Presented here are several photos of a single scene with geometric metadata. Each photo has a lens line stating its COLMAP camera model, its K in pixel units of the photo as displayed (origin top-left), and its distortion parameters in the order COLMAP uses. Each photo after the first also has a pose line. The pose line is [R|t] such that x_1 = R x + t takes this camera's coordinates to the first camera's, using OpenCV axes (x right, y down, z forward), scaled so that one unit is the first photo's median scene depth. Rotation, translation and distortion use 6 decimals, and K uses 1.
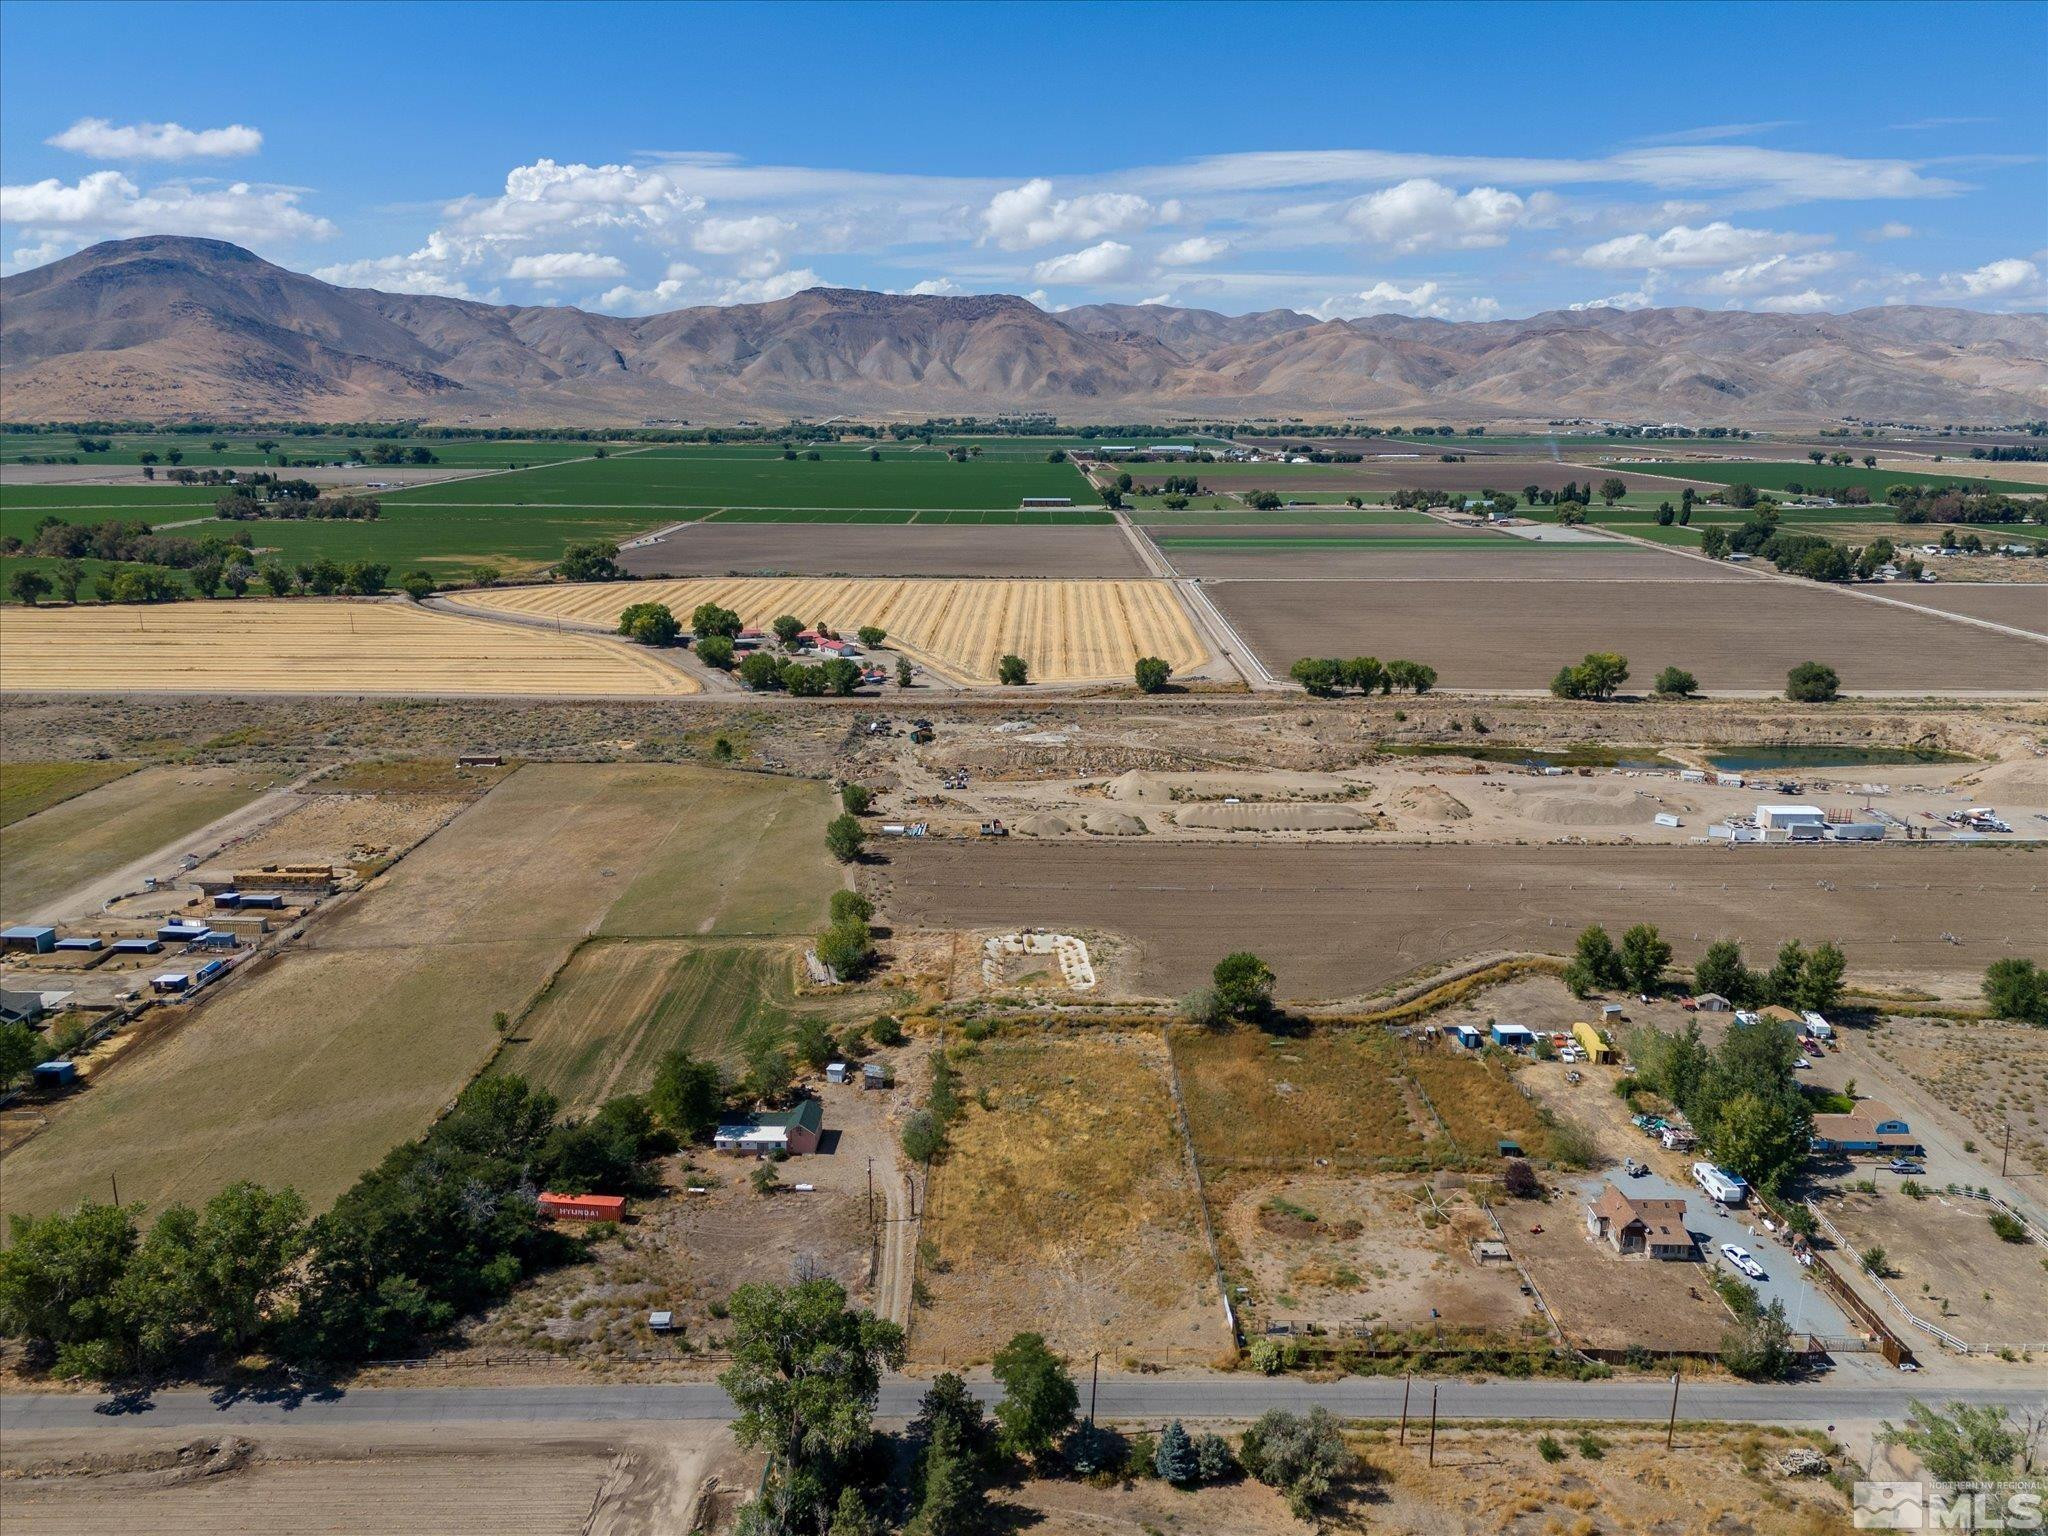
lens RADIAL K [[1505.3, 0, 1032.5], [0, 1505.3, 778.7], [0, 0, 1]] dist [0.079237, -0.074791]
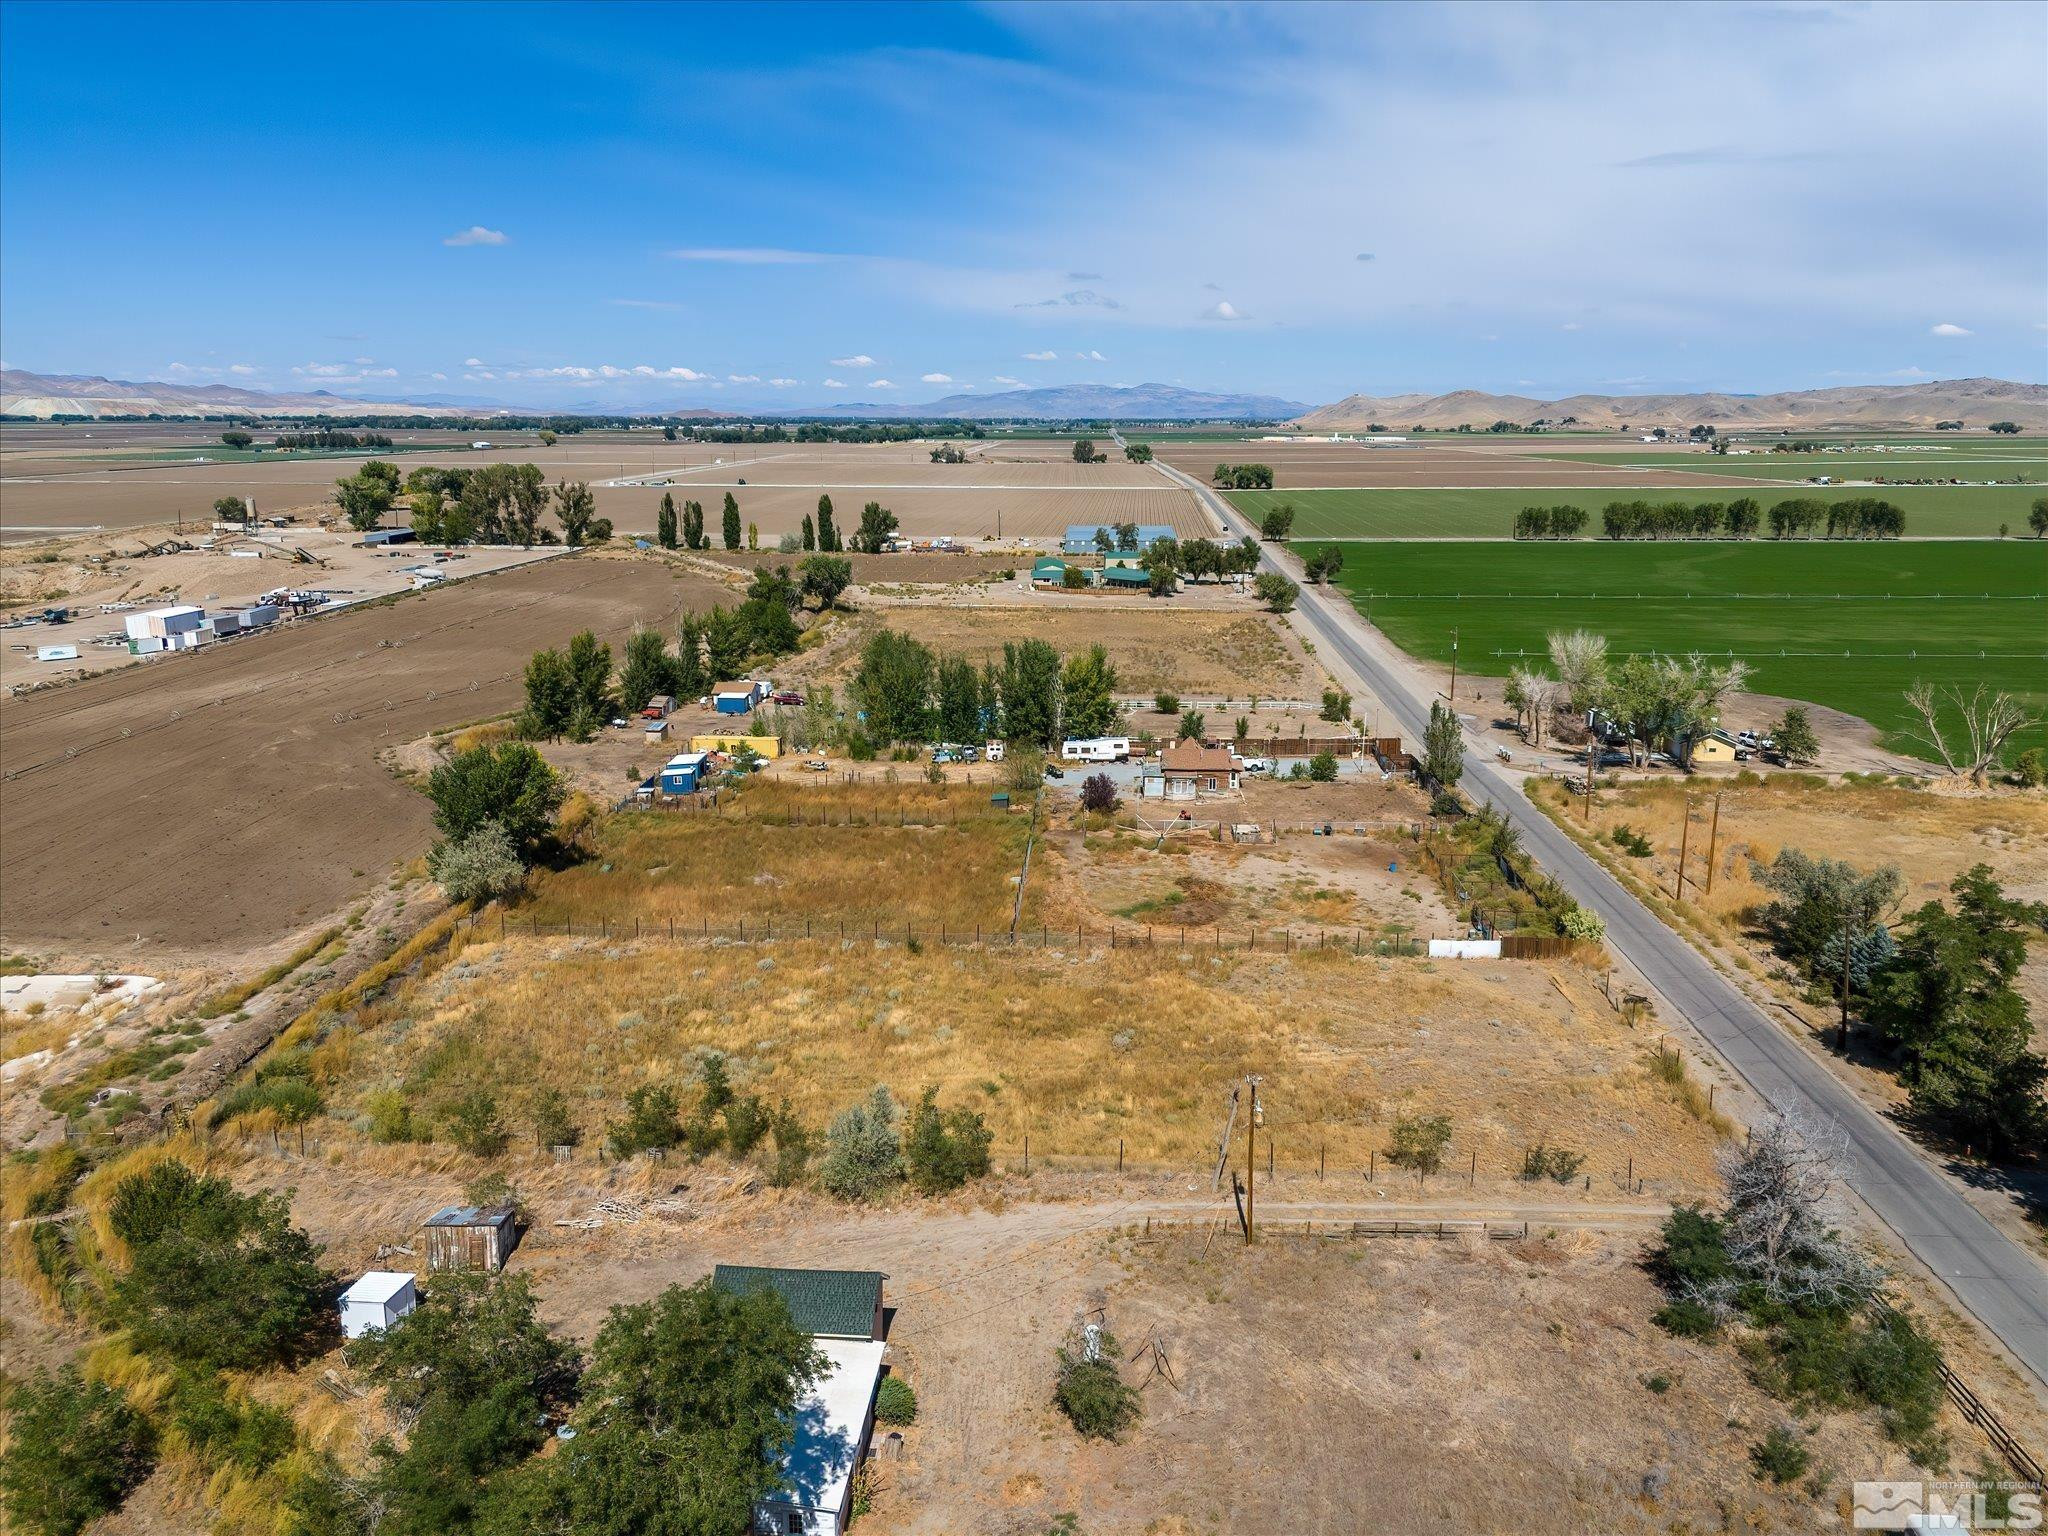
lens RADIAL K [[1505.3, 0, 1032.5], [0, 1505.3, 778.7], [0, 0, 1]] dist [0.079237, -0.074791]
pose [[0.058963, -0.239846, 0.969019, -0.316137], [0.249253, 0.943499, 0.218363, 0.051304], [-0.966642, 0.228655, 0.115414, 0.664156]]
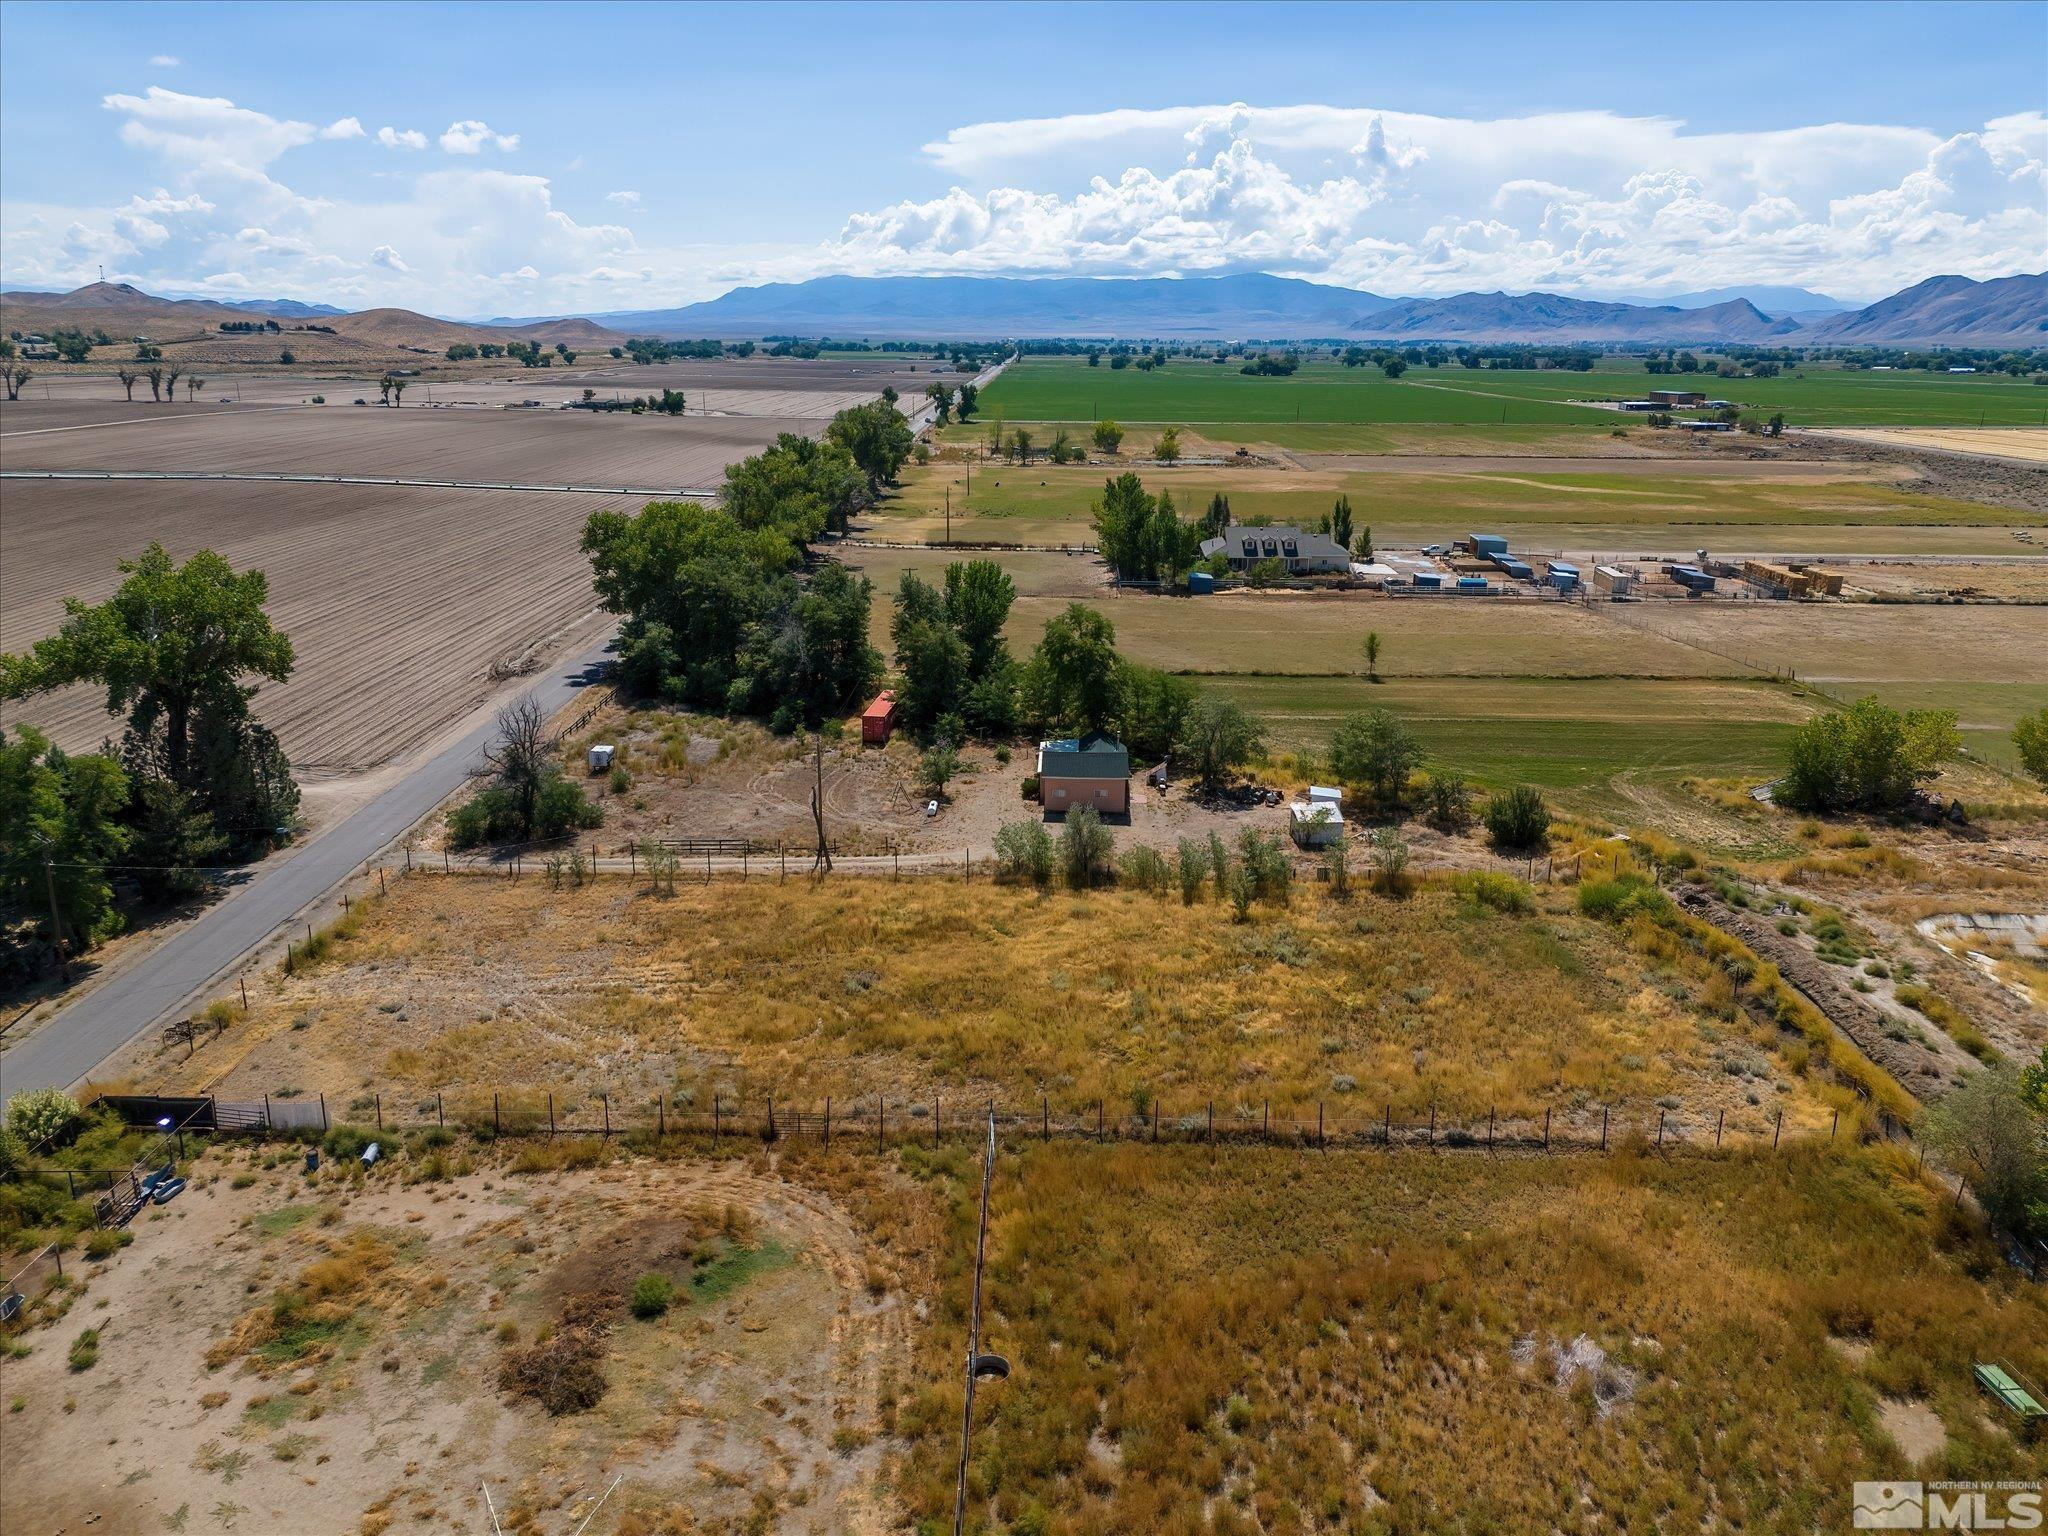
lens RADIAL K [[1505.3, 0, 1032.5], [0, 1505.3, 778.7], [0, 0, 1]] dist [0.079237, -0.074791]
pose [[-0.020502, 0.273894, -0.961541, 0.312530], [-0.257910, 0.927744, 0.269766, 0.055977], [0.965952, 0.253521, 0.051619, 0.706832]]
